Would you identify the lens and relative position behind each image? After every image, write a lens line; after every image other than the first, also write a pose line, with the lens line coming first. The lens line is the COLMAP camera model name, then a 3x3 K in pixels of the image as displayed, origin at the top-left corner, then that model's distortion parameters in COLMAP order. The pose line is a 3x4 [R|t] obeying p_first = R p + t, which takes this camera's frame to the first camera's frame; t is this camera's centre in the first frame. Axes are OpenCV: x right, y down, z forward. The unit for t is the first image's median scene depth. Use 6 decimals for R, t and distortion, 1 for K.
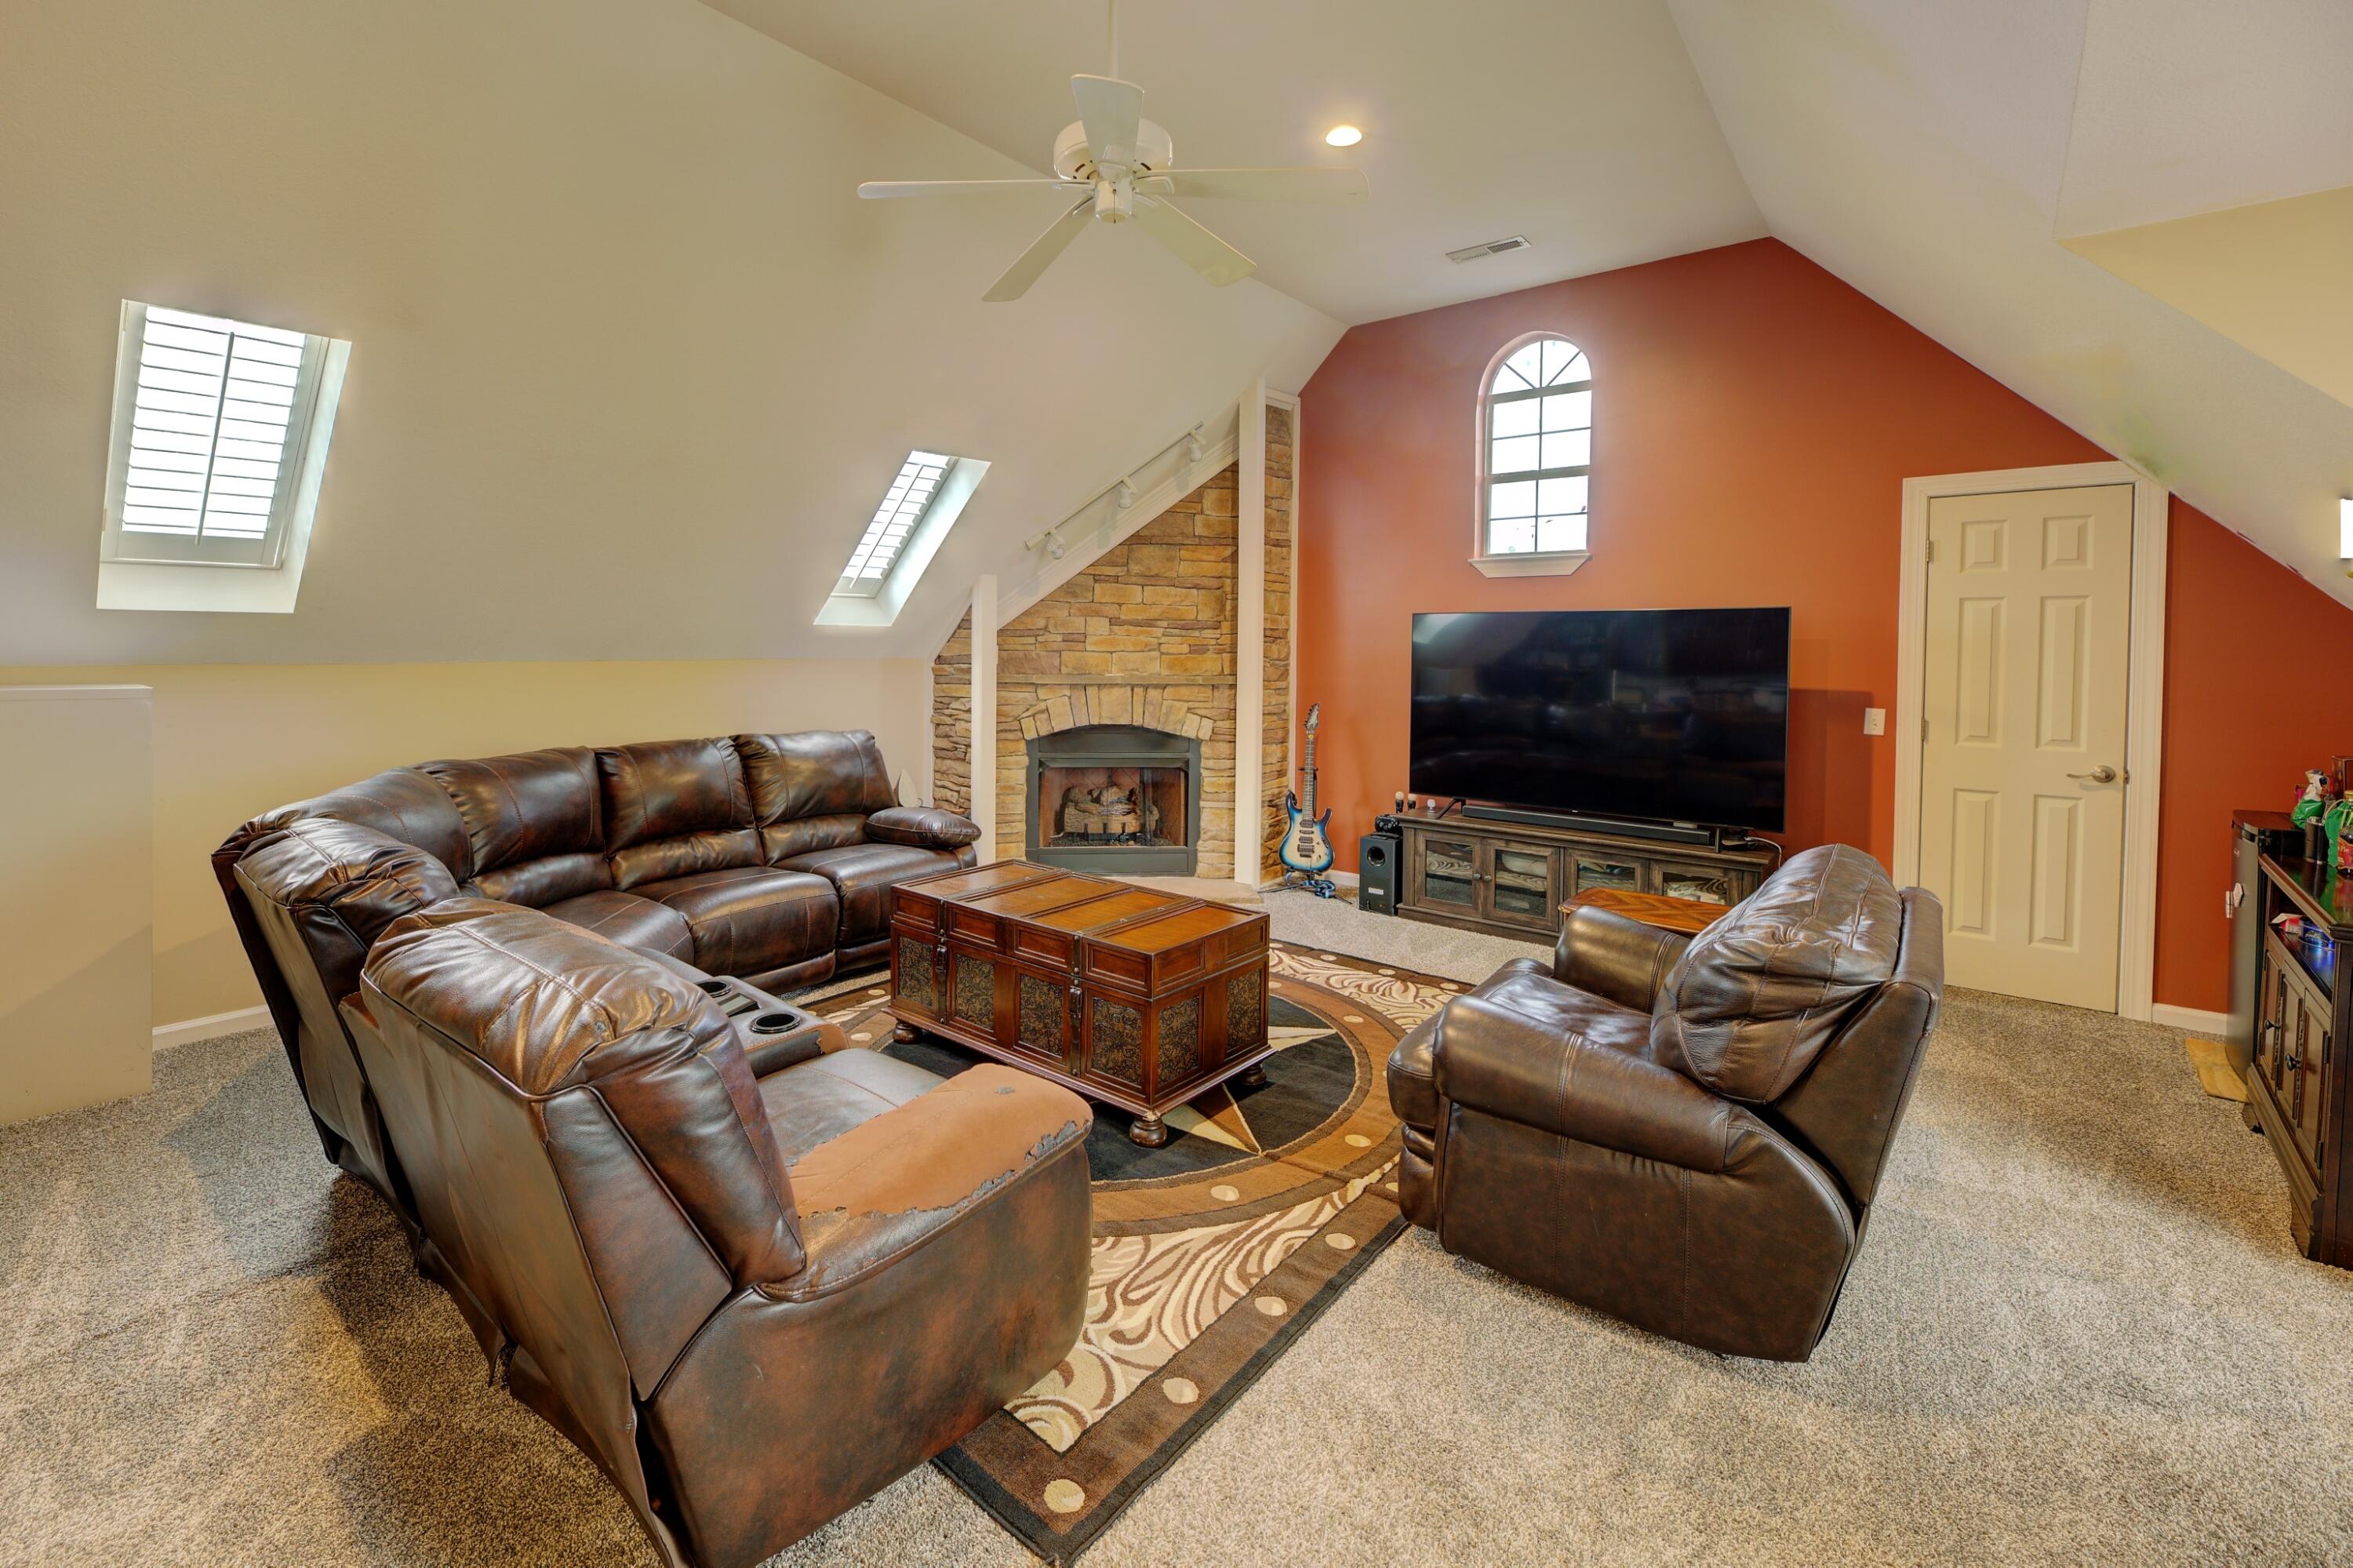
lens RADIAL K [[977.1, 0, 1174.9], [0, 977.1, 677.1], [0, 0, 1]] dist [0.000607, -0.003834]
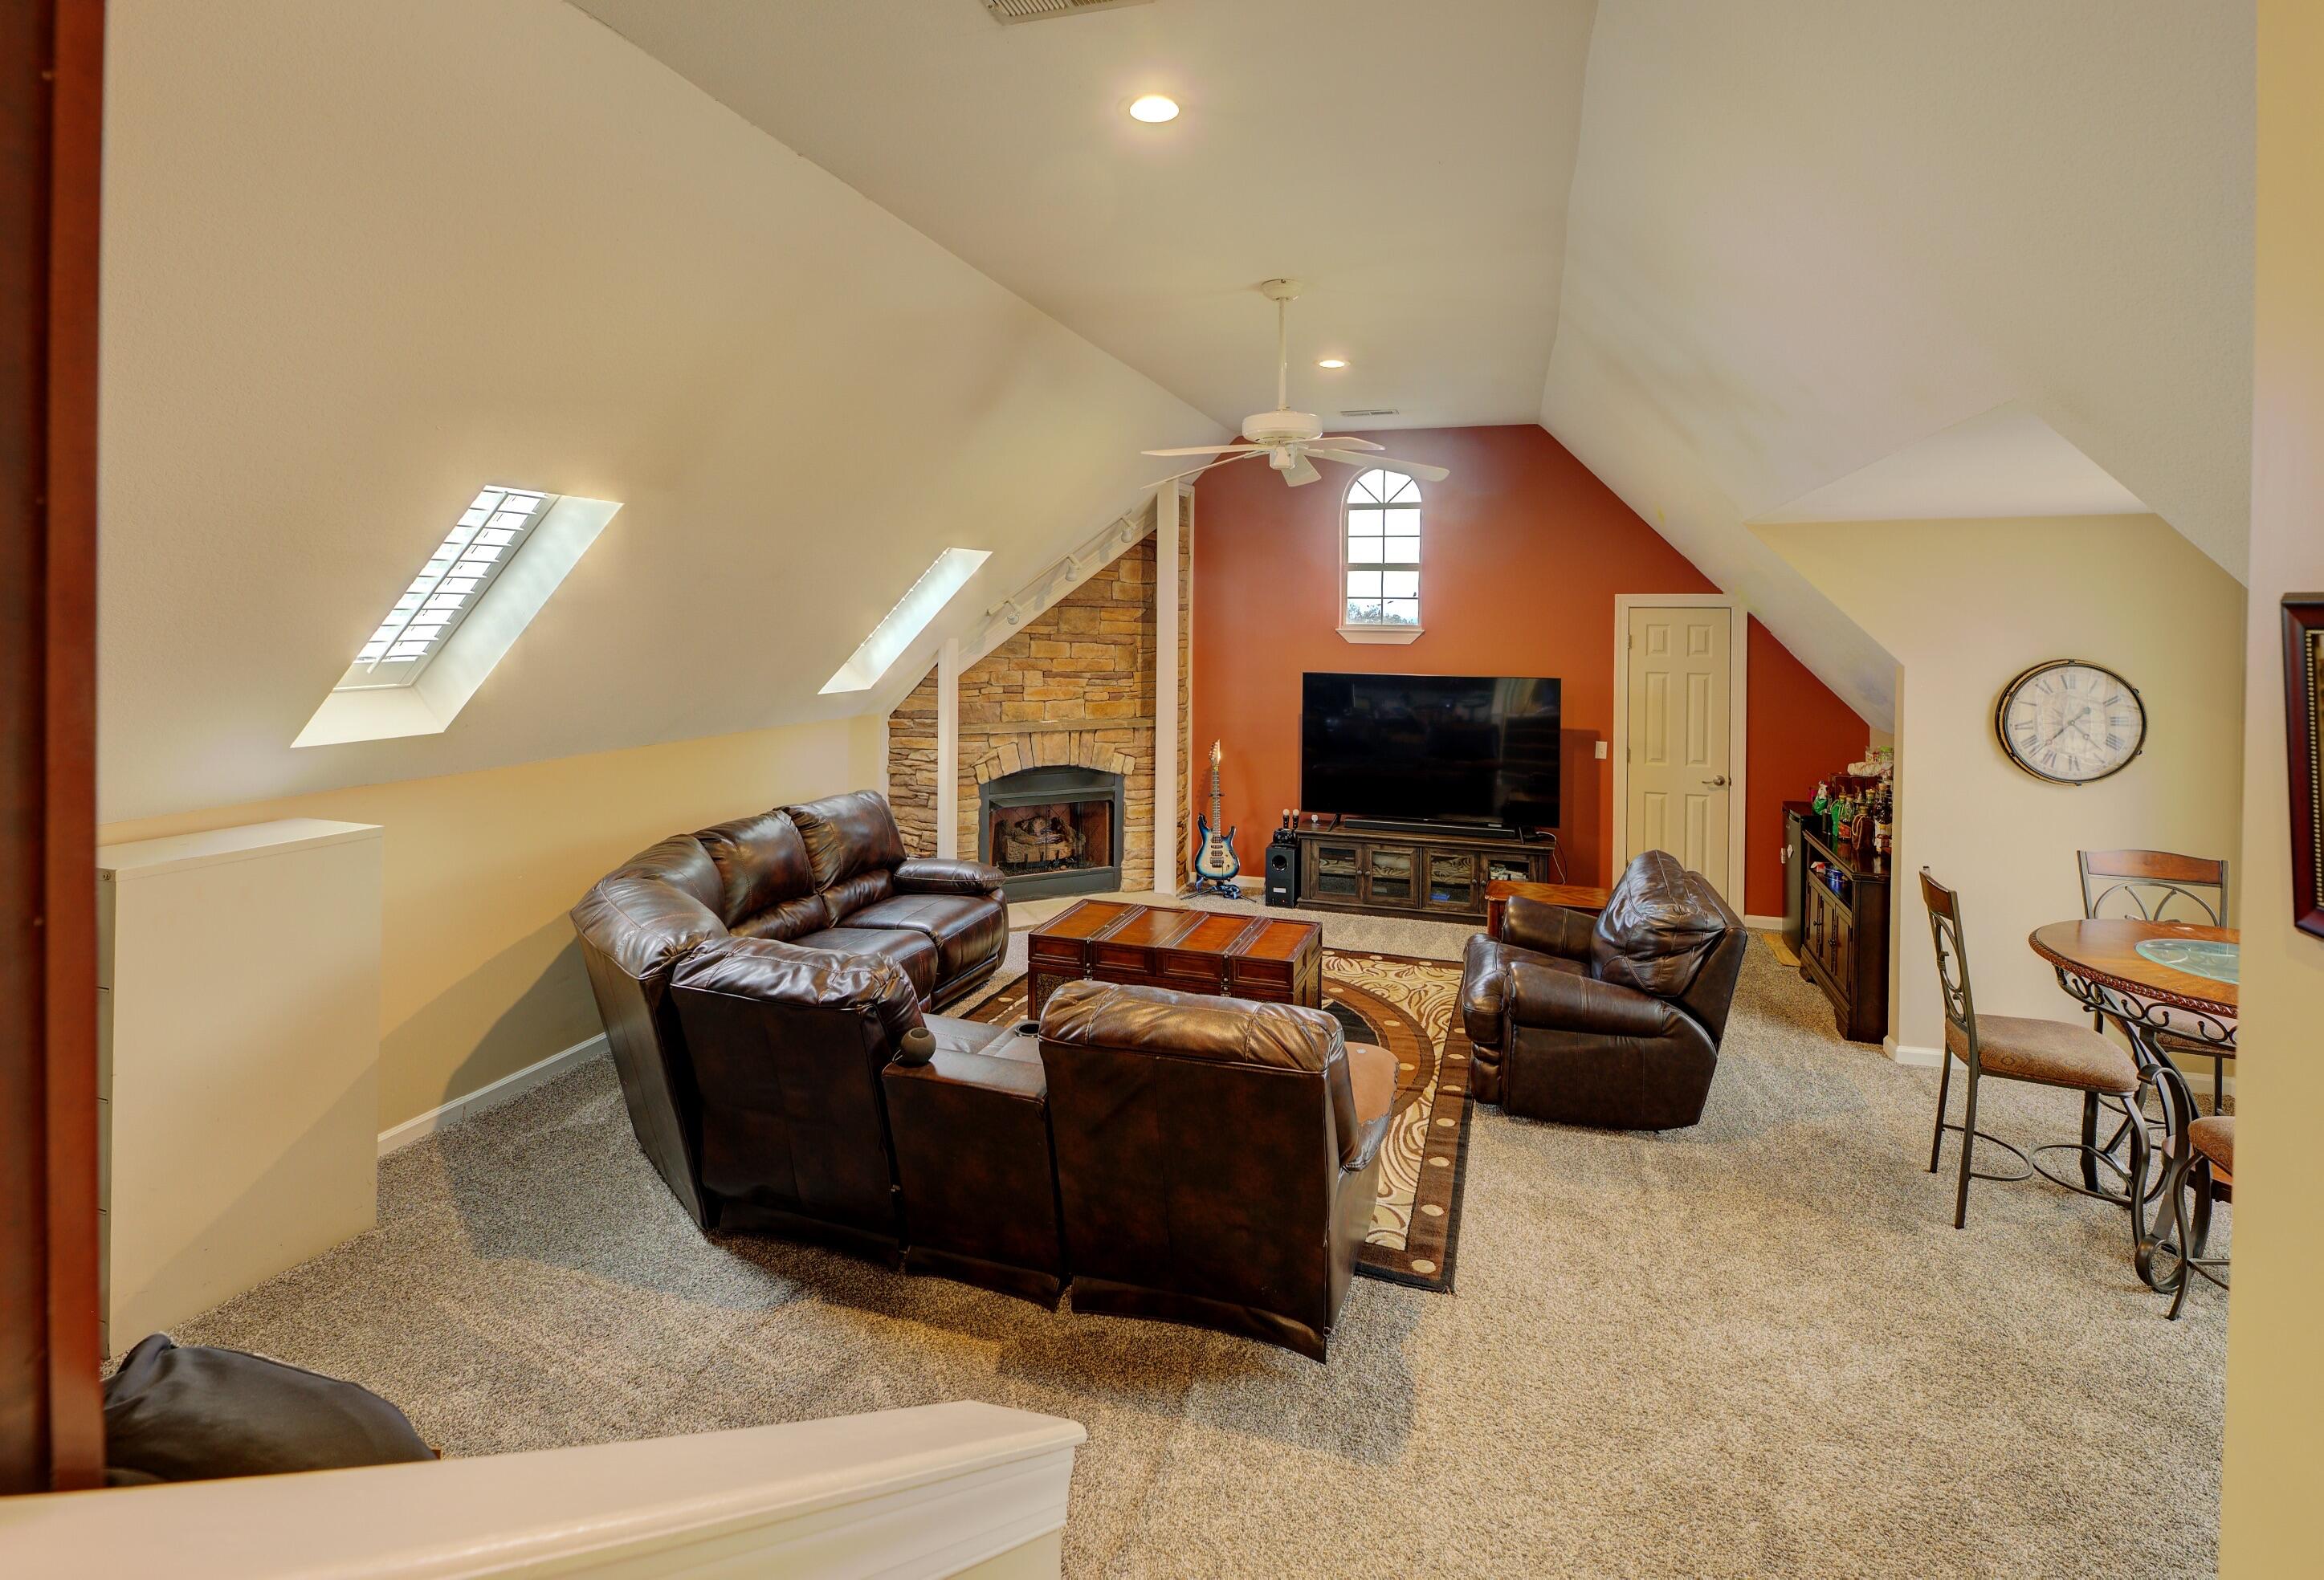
lens RADIAL K [[1018.4, 0, 1221.9], [0, 1018.4, 621.2], [0, 0, 1]] dist [-0.004215, -0.000210]
pose [[0.916563, 0.004927, 0.399859, -0.399757], [0.003530, 0.999785, -0.020410, -0.106668], [-0.399874, 0.020119, 0.916349, -0.199704]]
